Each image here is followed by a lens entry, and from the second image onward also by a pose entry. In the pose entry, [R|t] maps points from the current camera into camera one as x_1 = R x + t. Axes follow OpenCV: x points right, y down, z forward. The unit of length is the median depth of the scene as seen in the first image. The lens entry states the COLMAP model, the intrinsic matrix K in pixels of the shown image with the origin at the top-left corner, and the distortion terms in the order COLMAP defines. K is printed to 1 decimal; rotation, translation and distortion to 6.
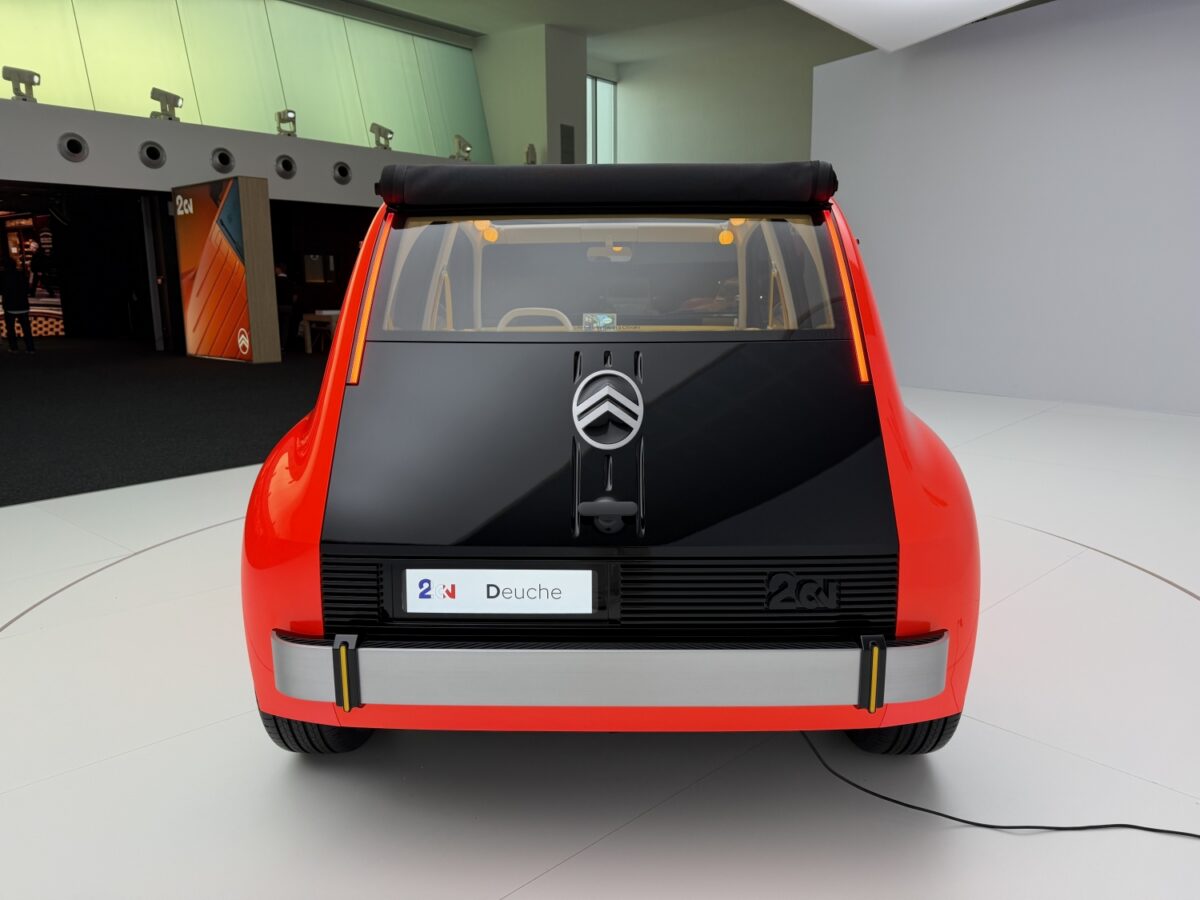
lens RADIAL K [[895.0, 0, 600.0], [0, 895.0, 450.0], [0, 0, 1]] dist [0.035889, 0.002426]
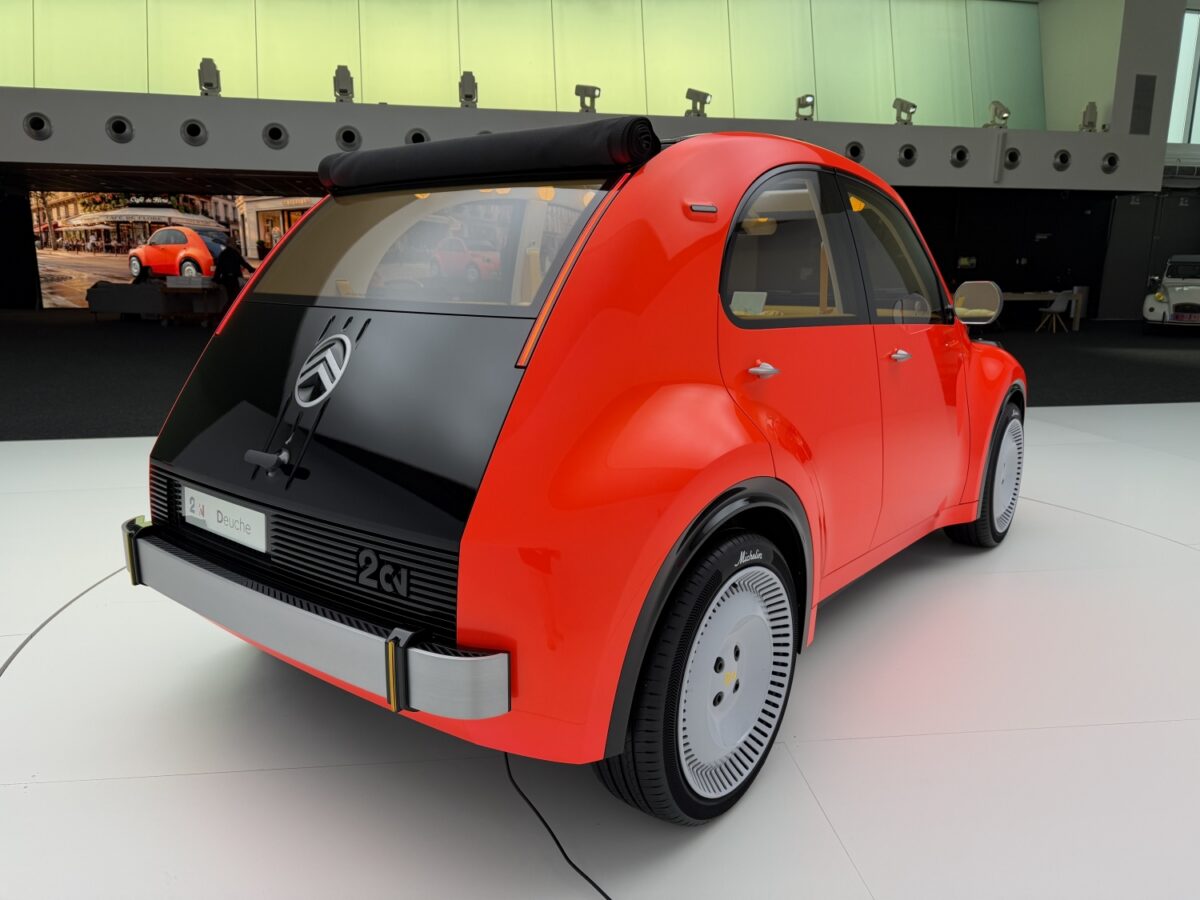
lens RADIAL K [[895.0, 0, 600.0], [0, 895.0, 450.0], [0, 0, 1]] dist [0.035889, 0.002426]
pose [[0.791857, 0.132280, -0.596209, 0.953934], [-0.125595, 0.990665, 0.052989, -0.051655], [0.597653, 0.032921, 0.801079, 0.355044]]
